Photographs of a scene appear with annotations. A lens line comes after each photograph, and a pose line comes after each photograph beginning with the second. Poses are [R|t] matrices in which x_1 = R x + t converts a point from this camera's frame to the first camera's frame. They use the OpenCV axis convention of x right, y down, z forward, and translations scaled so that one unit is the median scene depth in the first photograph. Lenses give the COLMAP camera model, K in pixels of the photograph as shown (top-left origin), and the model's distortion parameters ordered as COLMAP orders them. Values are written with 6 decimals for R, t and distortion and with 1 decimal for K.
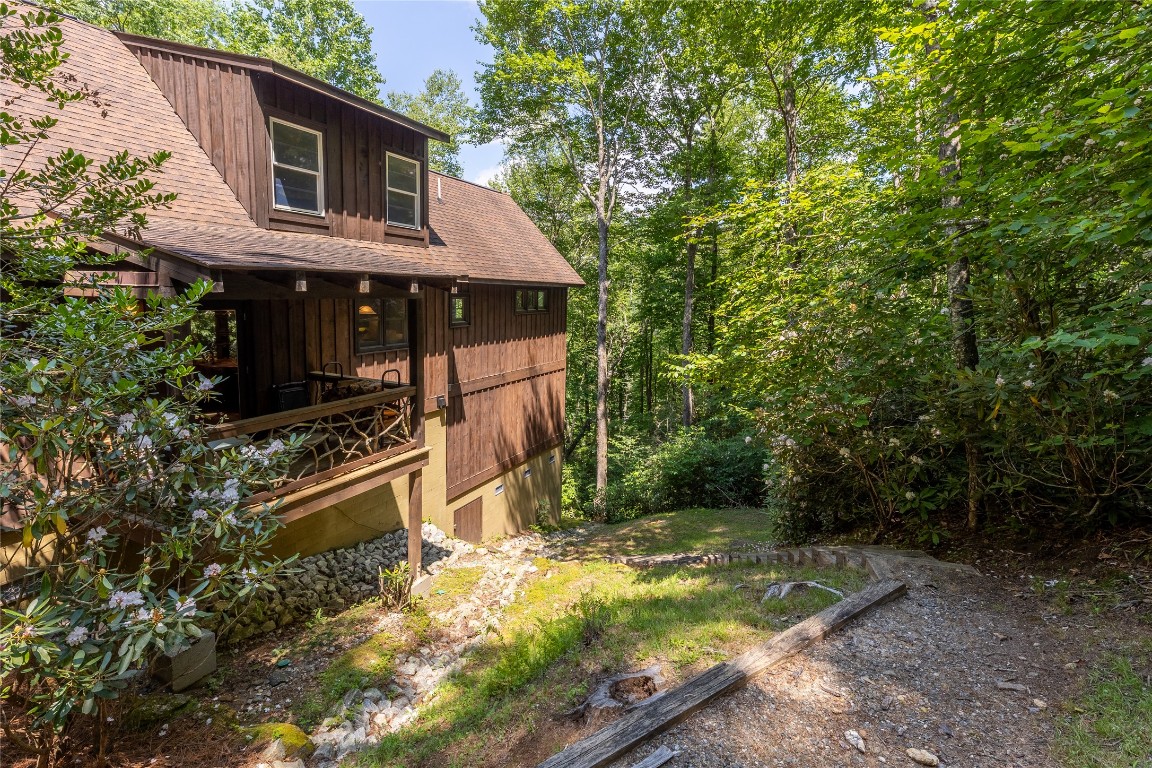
lens RADIAL K [[525.6, 0, 574.8], [0, 525.6, 380.2], [0, 0, 1]] dist [0.001800, 0.000304]
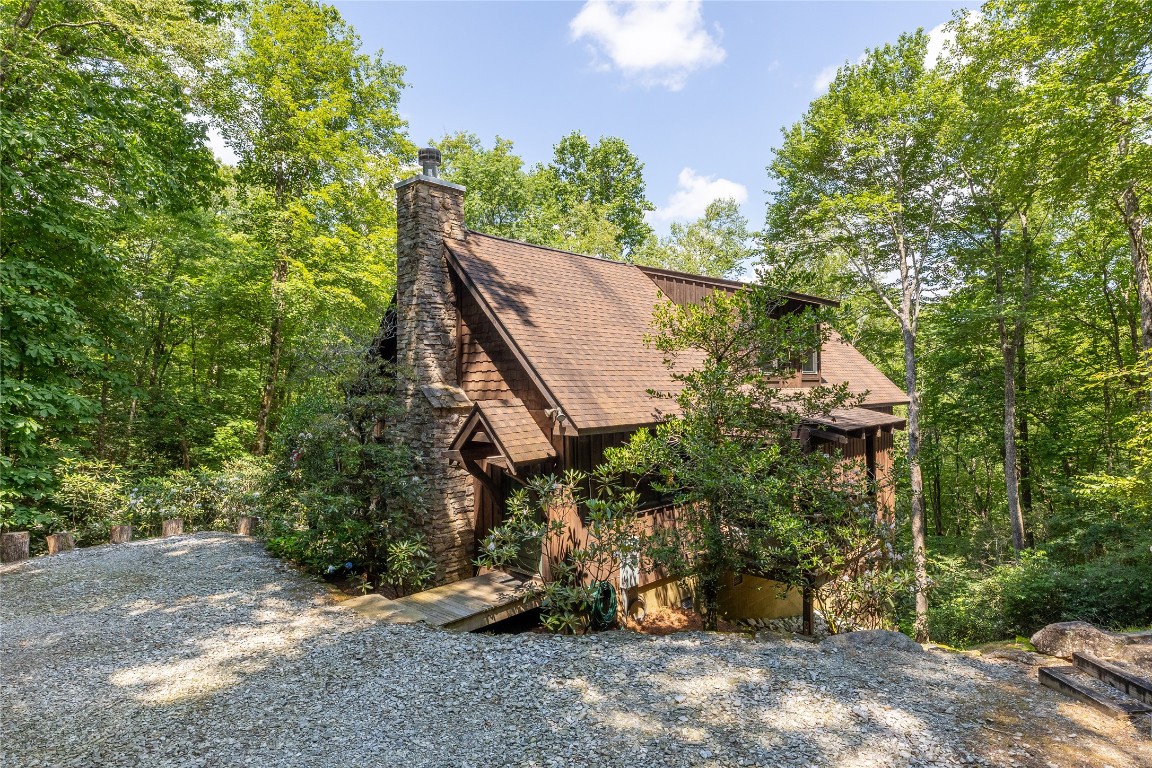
lens RADIAL K [[640.6, 0, 570.2], [0, 640.6, 399.5], [0, 0, 1]] dist [-0.006094, -0.000764]
pose [[0.950351, -0.022888, -0.310338, -0.181265], [-0.022301, 0.989718, -0.141286, 0.005570], [0.310381, 0.141192, 0.940068, -0.310352]]
